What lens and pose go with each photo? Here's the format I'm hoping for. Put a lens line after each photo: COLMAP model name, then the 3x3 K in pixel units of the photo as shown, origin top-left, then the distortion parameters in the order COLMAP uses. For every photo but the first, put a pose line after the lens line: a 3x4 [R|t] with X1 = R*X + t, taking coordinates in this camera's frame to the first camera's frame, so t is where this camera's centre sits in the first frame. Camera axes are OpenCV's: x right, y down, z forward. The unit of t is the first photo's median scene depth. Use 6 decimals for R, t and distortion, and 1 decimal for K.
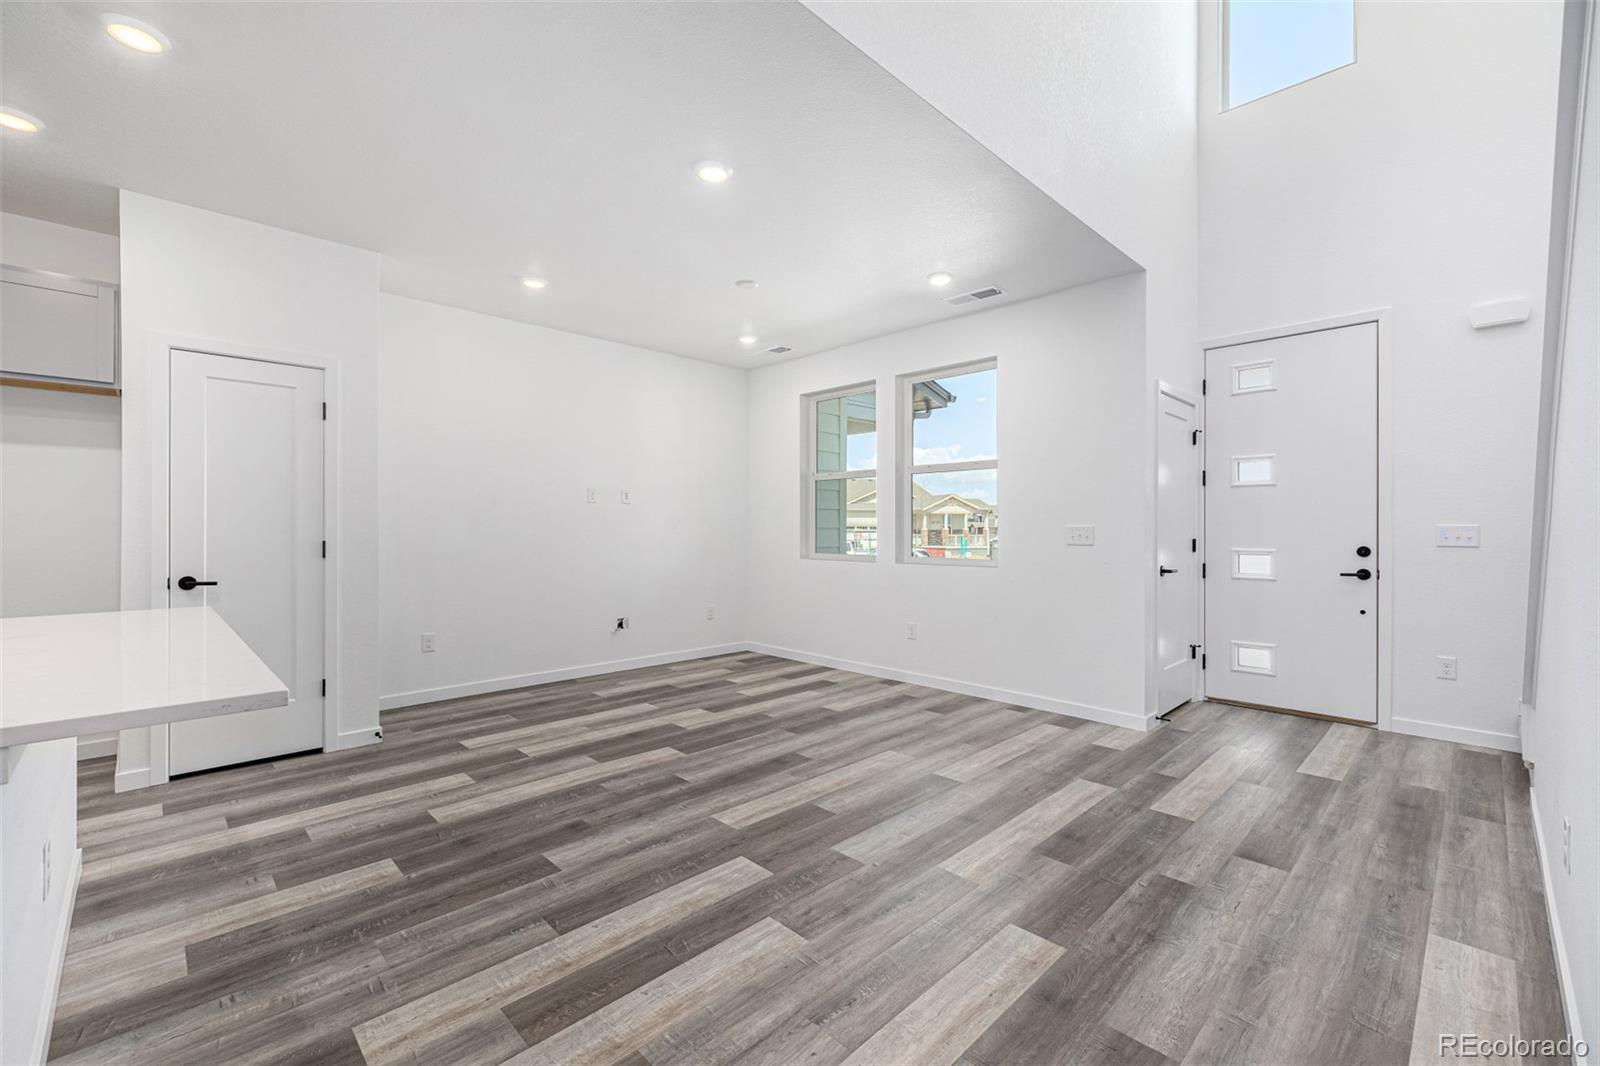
lens RADIAL K [[677.3, 0, 792.2], [0, 677.3, 526.1], [0, 0, 1]] dist [0.004356, -0.000556]
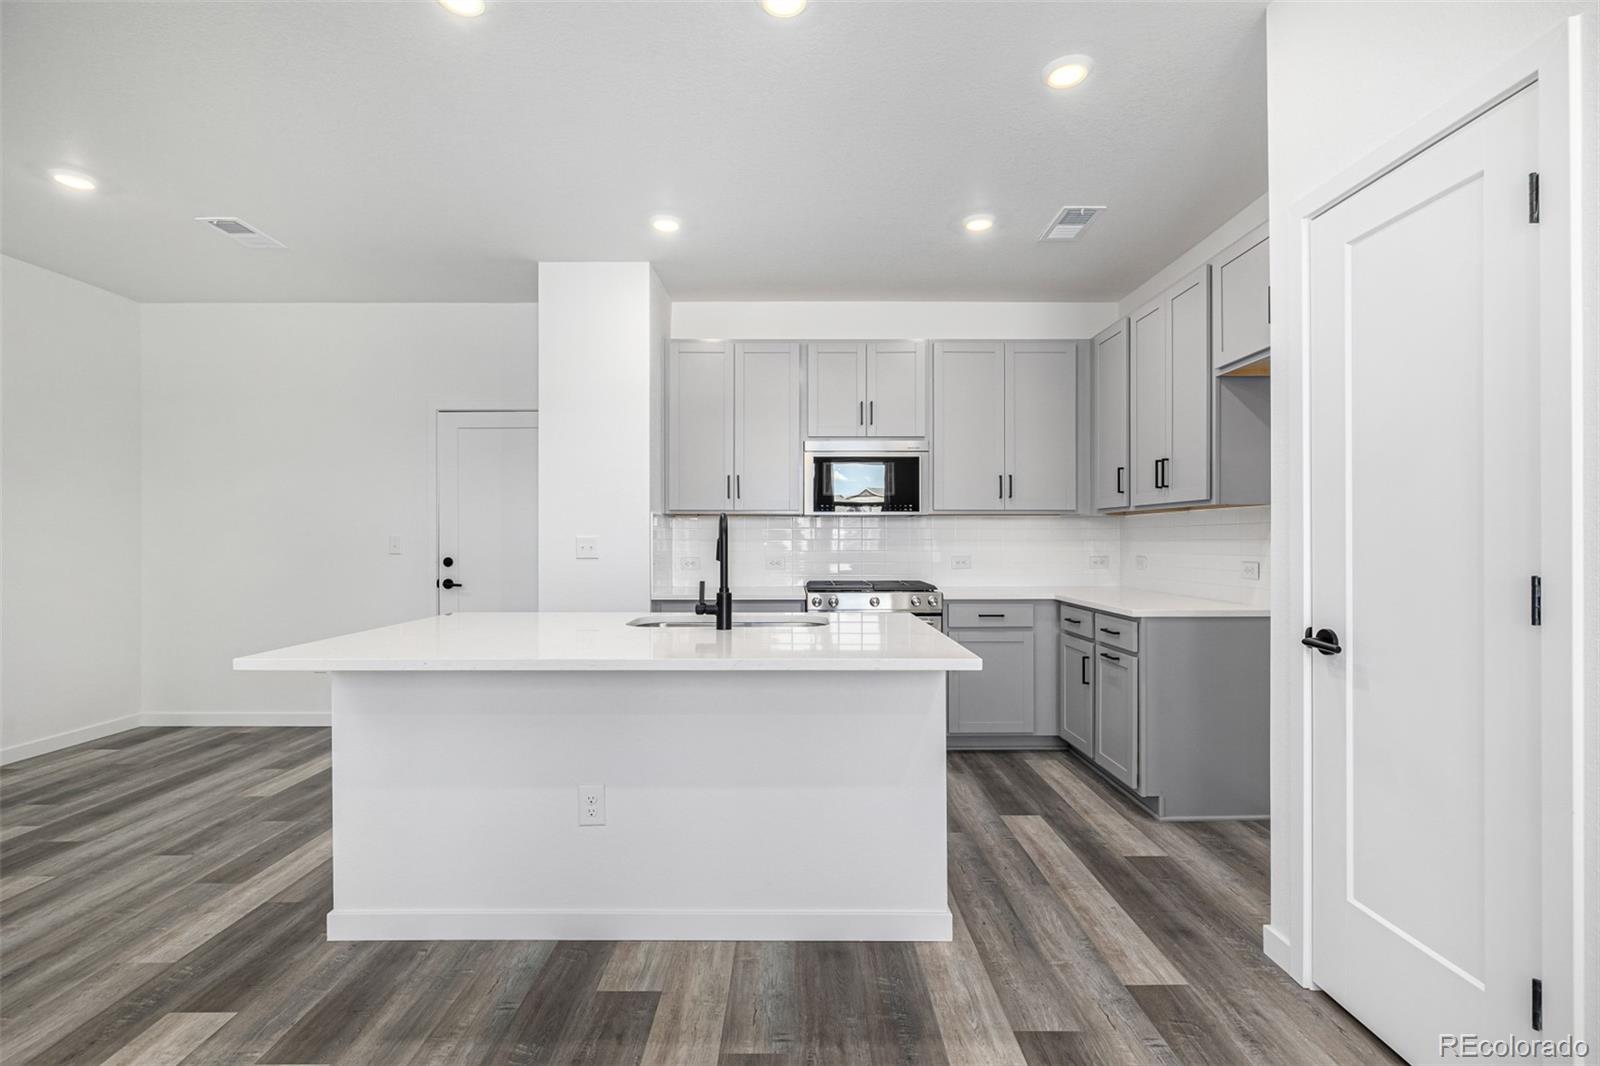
lens RADIAL K [[725.0, 0, 799.2], [0, 725.0, 538.7], [0, 0, 1]] dist [-0.001306, 0.000101]
pose [[-0.696249, -0.001547, -0.717799, -0.176977], [0.003140, 0.999982, -0.005201, 0.003324], [0.717794, -0.005875, -0.696231, 1.034648]]
